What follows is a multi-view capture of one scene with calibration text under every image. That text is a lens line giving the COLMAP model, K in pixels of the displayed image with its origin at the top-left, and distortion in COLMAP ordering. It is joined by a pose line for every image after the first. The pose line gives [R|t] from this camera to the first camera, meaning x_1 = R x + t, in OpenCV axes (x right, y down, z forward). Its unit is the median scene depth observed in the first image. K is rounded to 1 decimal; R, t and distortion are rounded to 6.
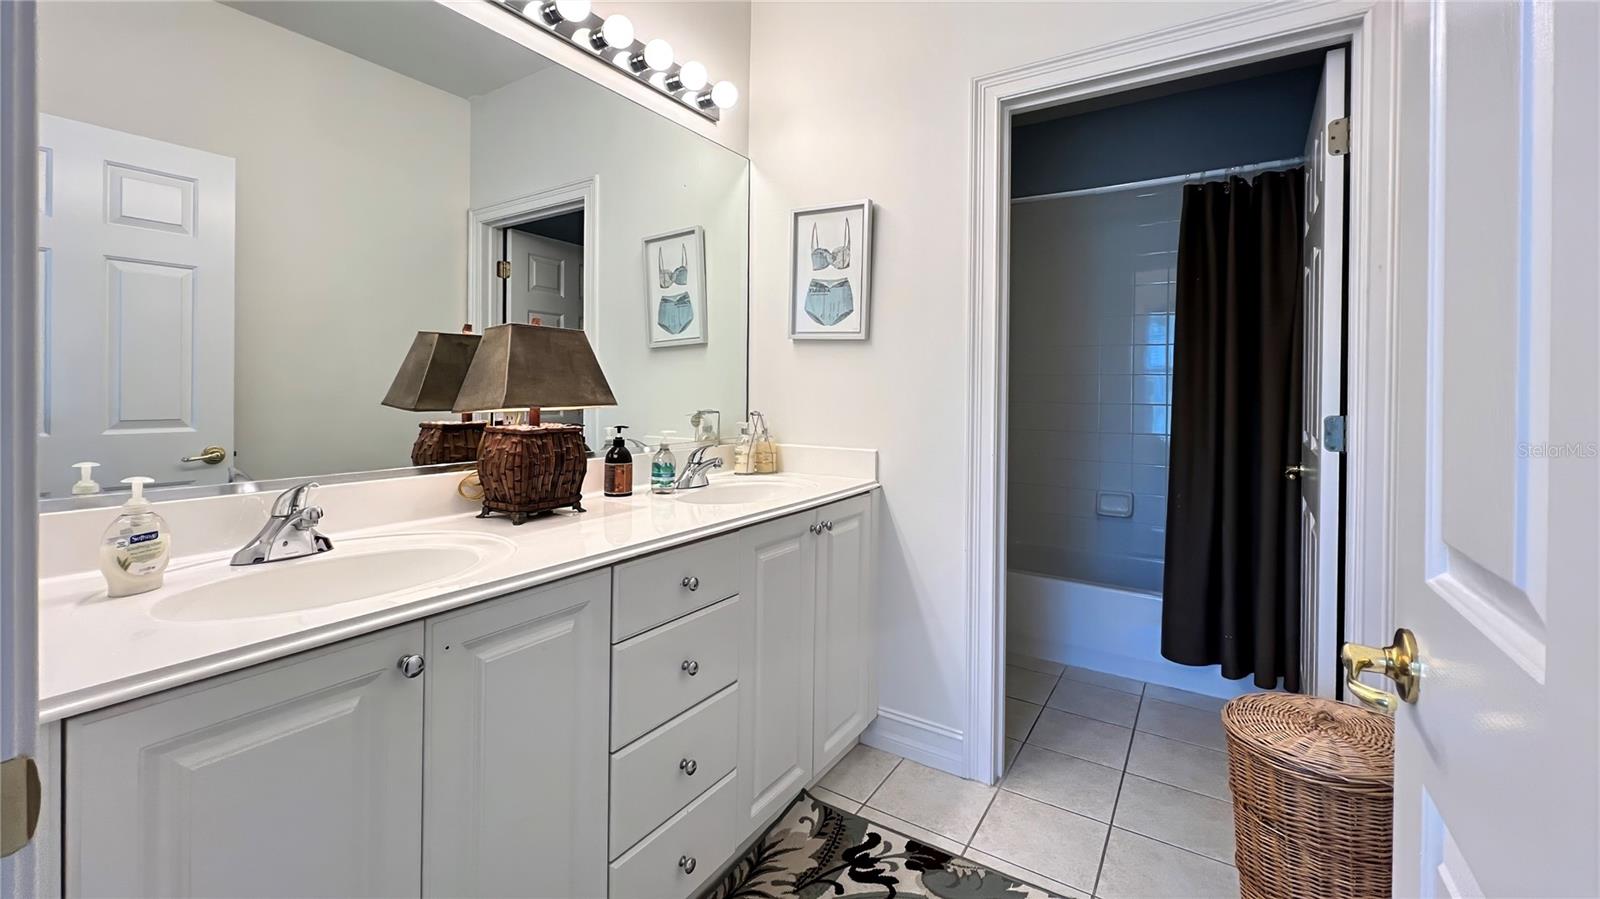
lens RADIAL K [[649.5, 0, 803.8], [0, 649.5, 387.7], [0, 0, 1]] dist [0.000872, 0.000139]
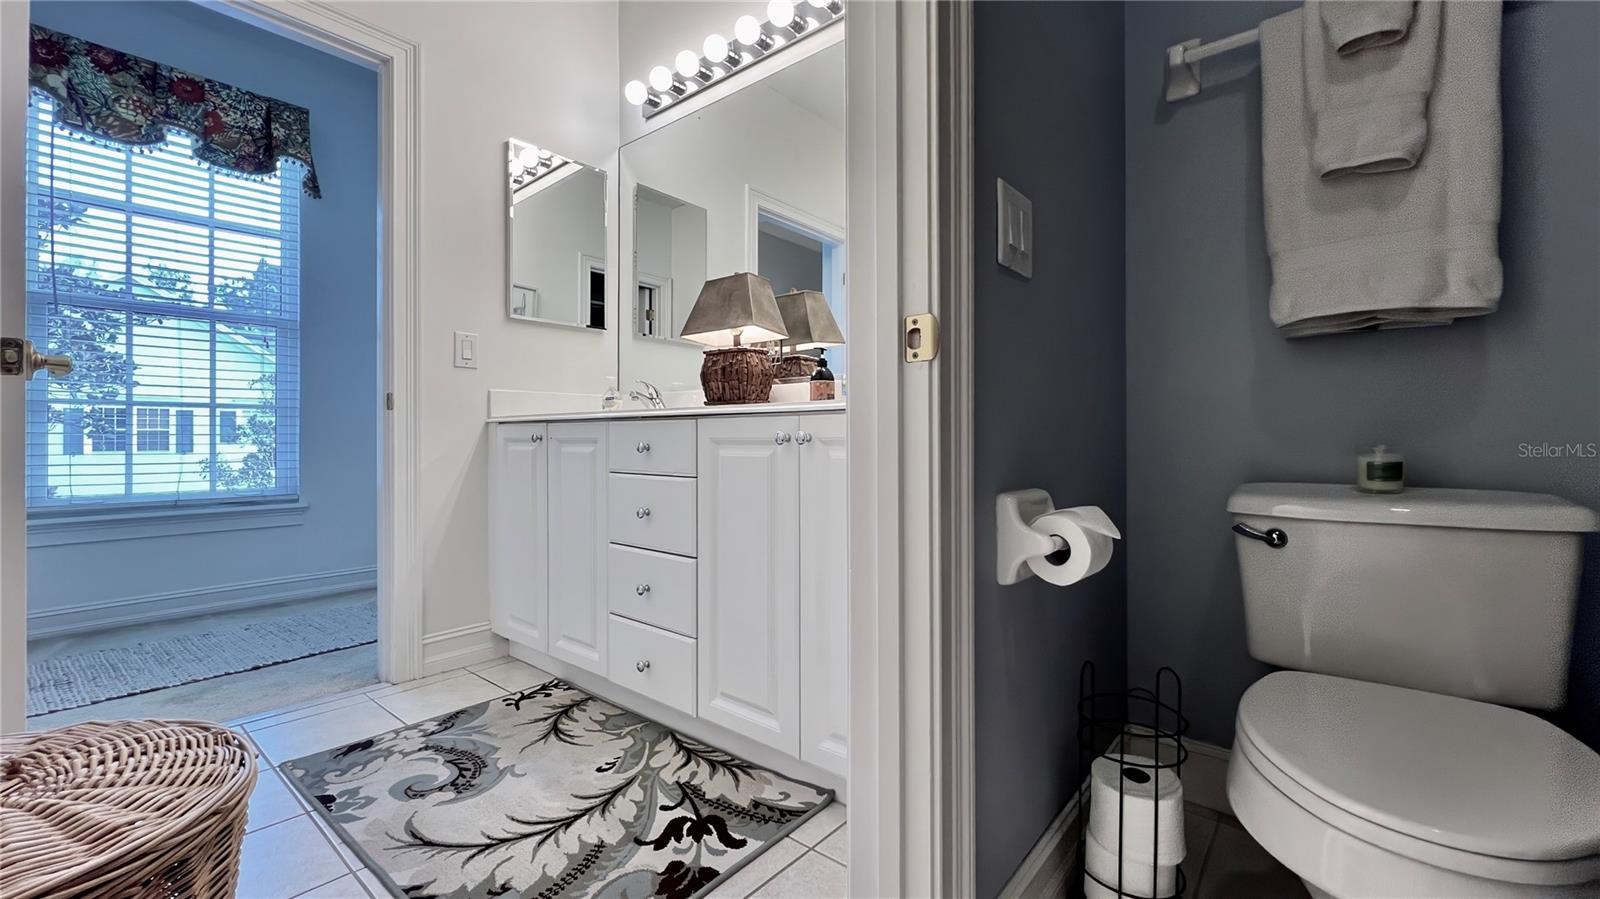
lens RADIAL K [[652.9, 0, 786.8], [0, 652.9, 445.2], [0, 0, 1]] dist [-0.001444, -0.000166]
pose [[-0.141315, 0.000158, -0.989965, 0.875319], [0.001668, 0.999999, -0.000078, 0.244396], [0.989963, -0.001662, -0.141315, 1.209405]]
